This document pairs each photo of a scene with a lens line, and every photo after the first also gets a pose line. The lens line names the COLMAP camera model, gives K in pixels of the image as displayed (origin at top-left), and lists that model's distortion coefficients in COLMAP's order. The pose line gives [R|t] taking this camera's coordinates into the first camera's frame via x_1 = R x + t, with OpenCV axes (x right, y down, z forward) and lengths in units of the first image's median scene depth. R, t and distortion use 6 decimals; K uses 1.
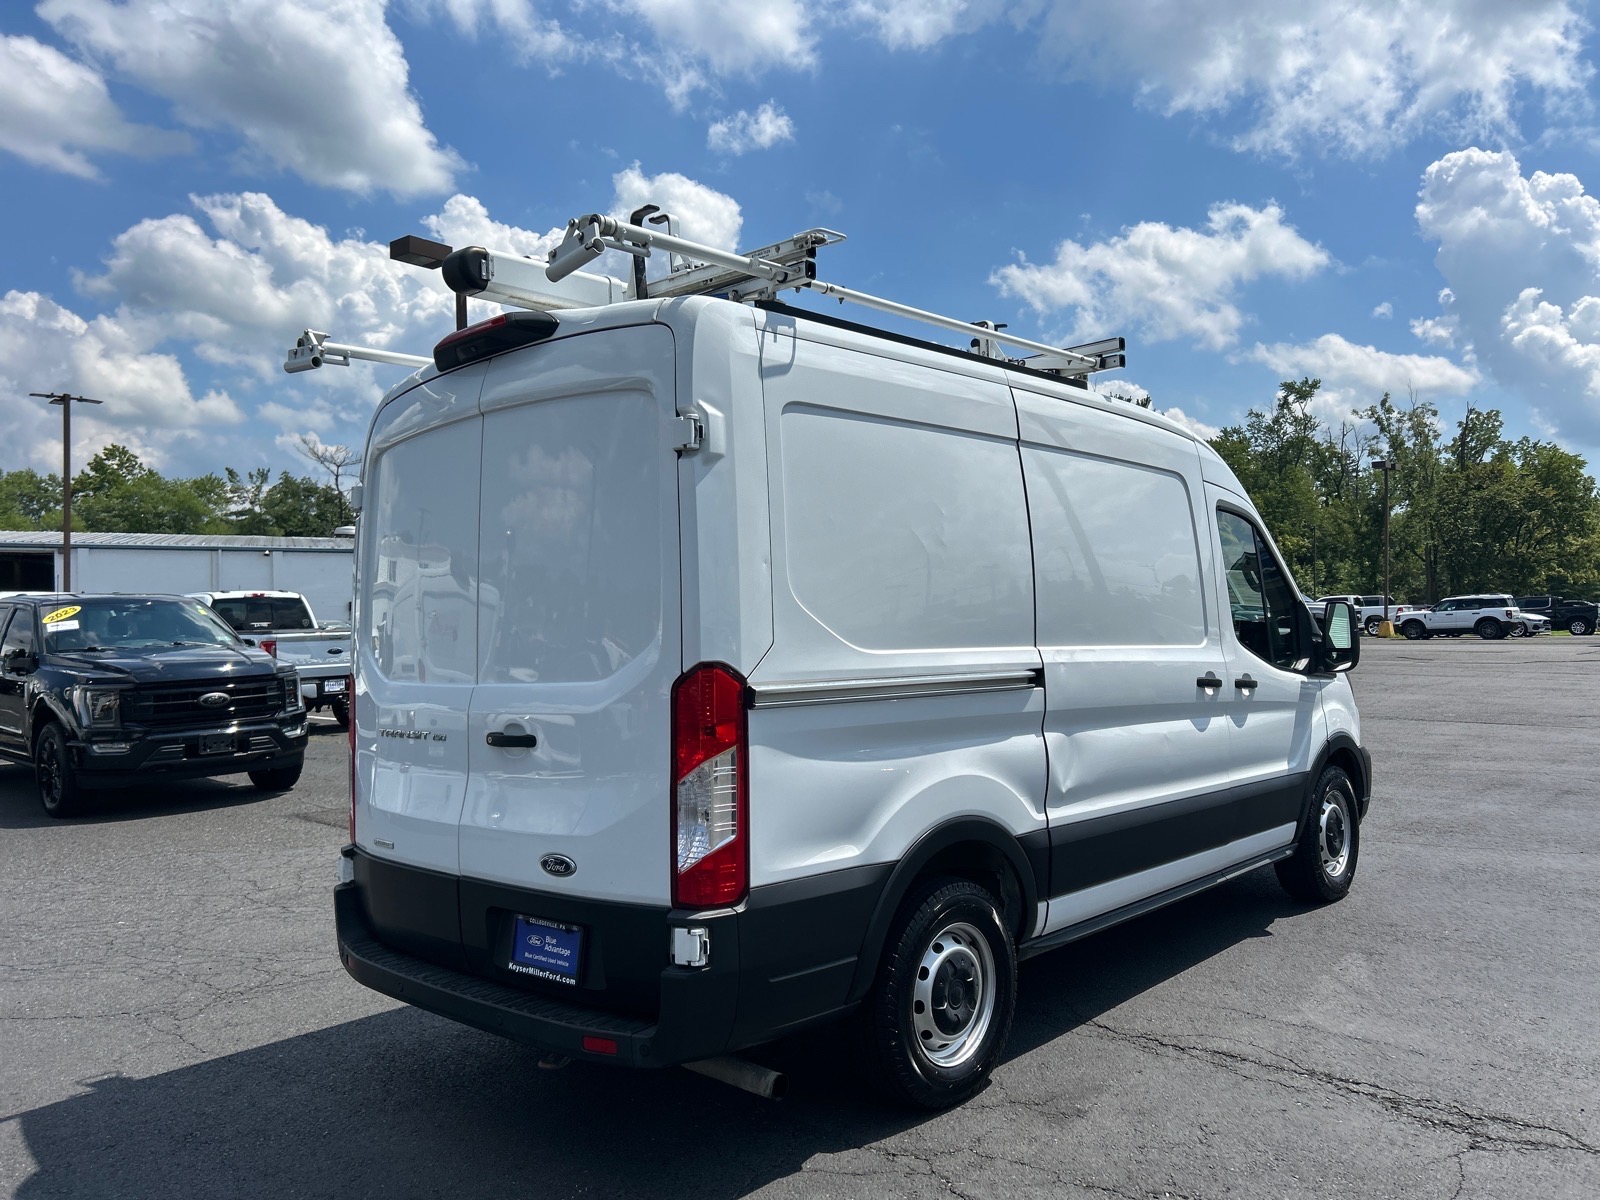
lens RADIAL K [[1245.3, 0, 804.5], [0, 1245.3, 602.9], [0, 0, 1]] dist [-0.004135, -0.108990]
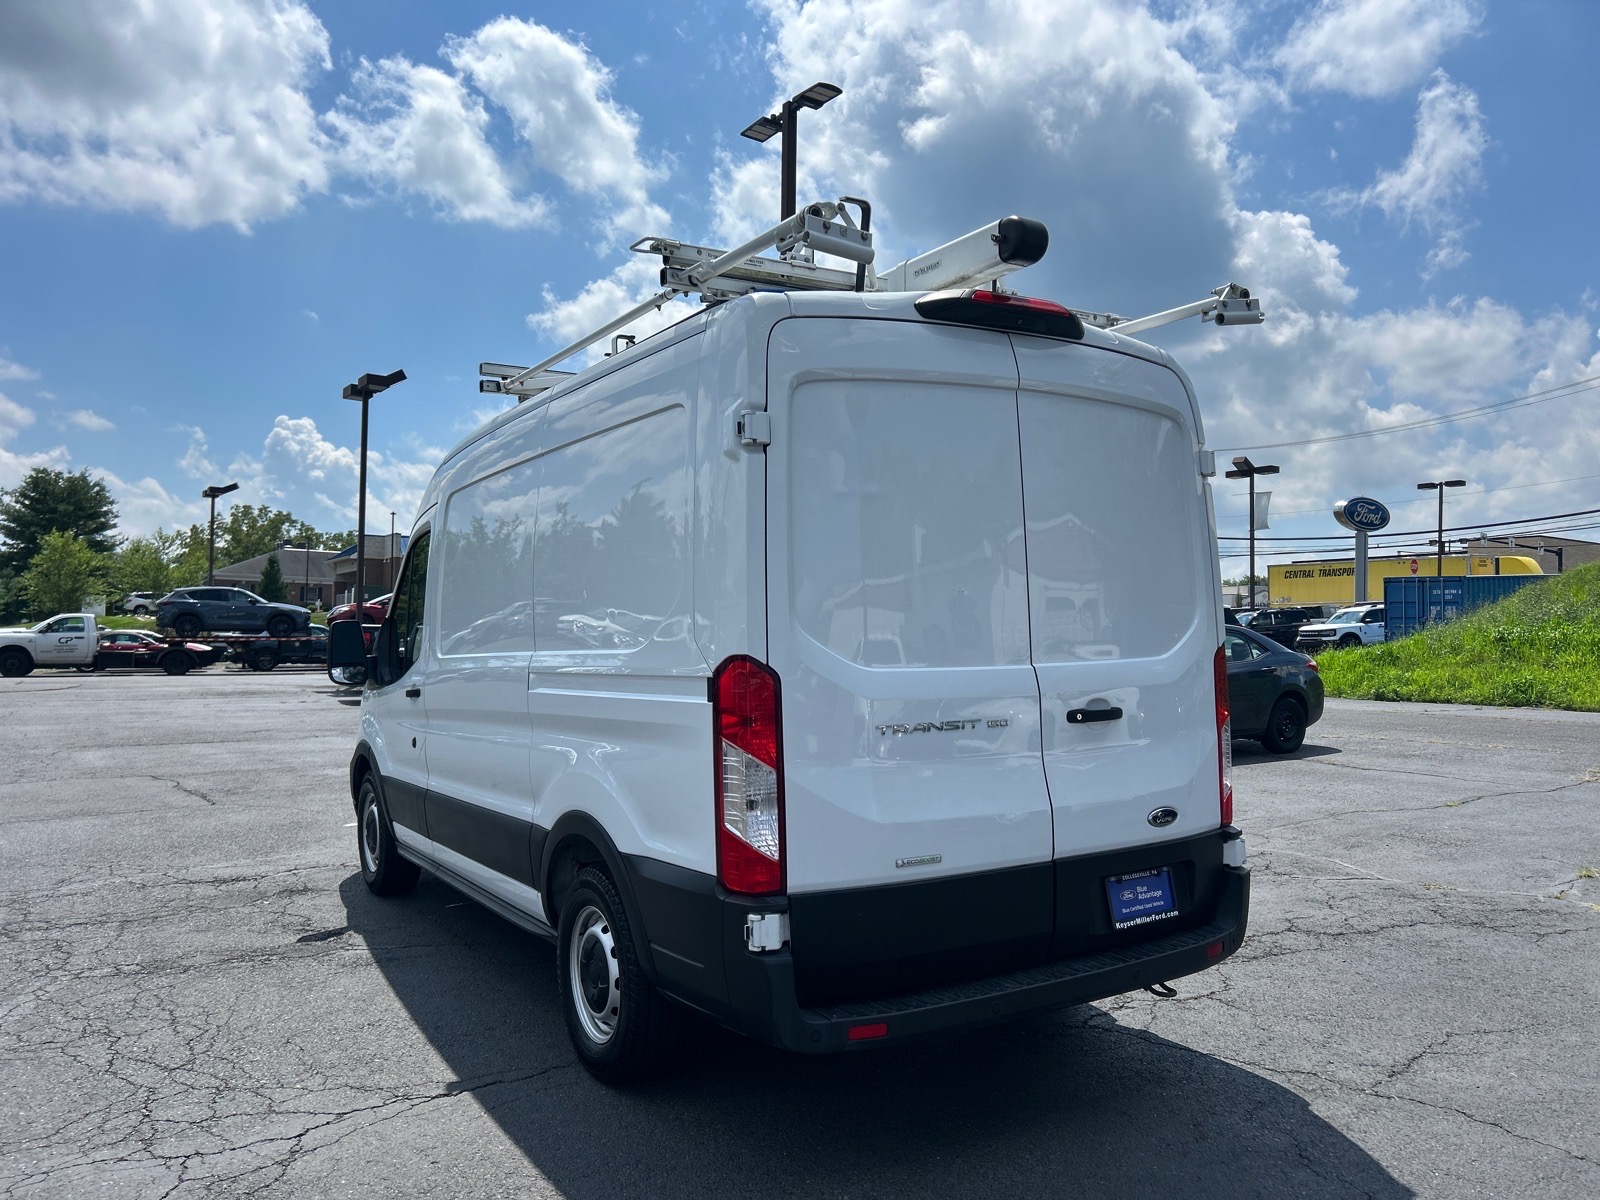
lens RADIAL K [[1207.6, 0, 797.5], [0, 1207.6, 607.6], [0, 0, 1]] dist [0.072002, -0.077494]
pose [[0.261676, 0.038810, 0.964375, -1.318458], [-0.014571, 0.999236, -0.036260, 0.061871], [-0.965046, -0.004563, 0.262042, 0.990219]]
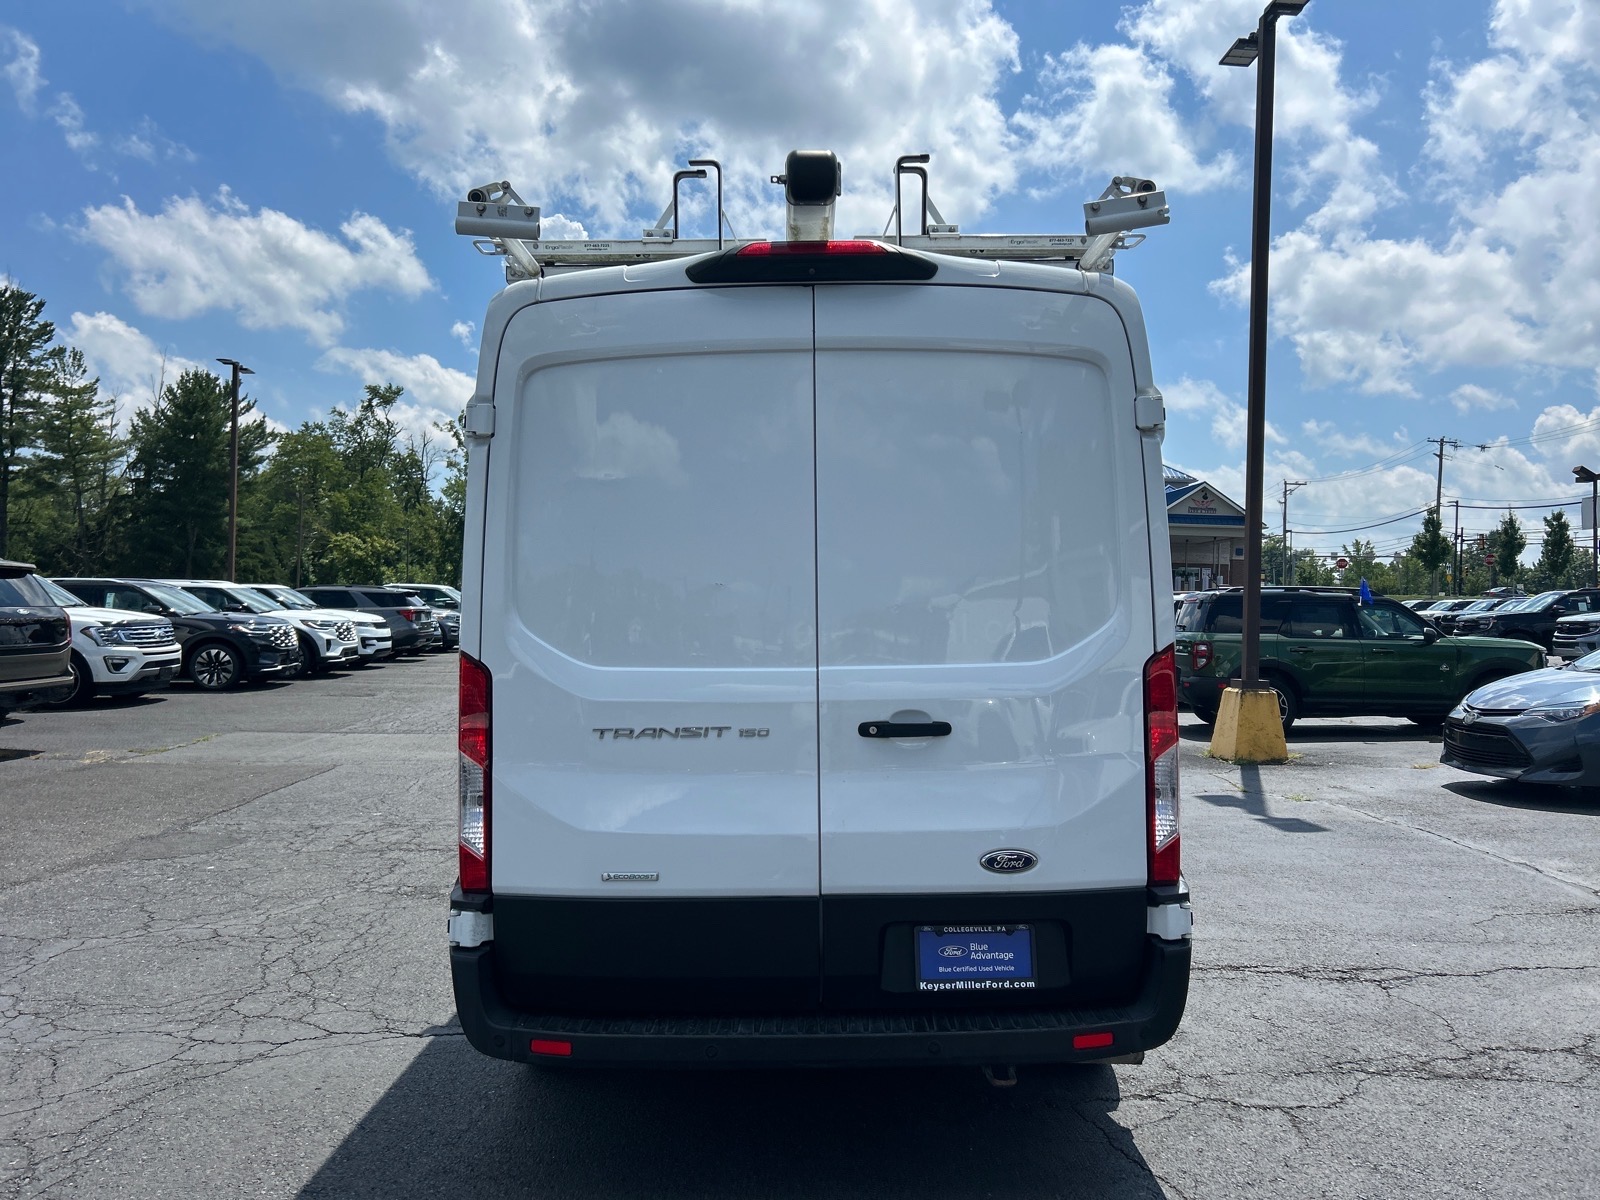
lens RADIAL K [[1217.1, 0, 794.1], [0, 1217.1, 611.6], [0, 0, 1]] dist [0.081987, -0.083270]
pose [[0.727986, 0.026314, 0.685087, -0.902916], [-0.031413, 0.999494, -0.005009, 0.034244], [-0.684872, -0.017874, 0.728444, 0.433409]]
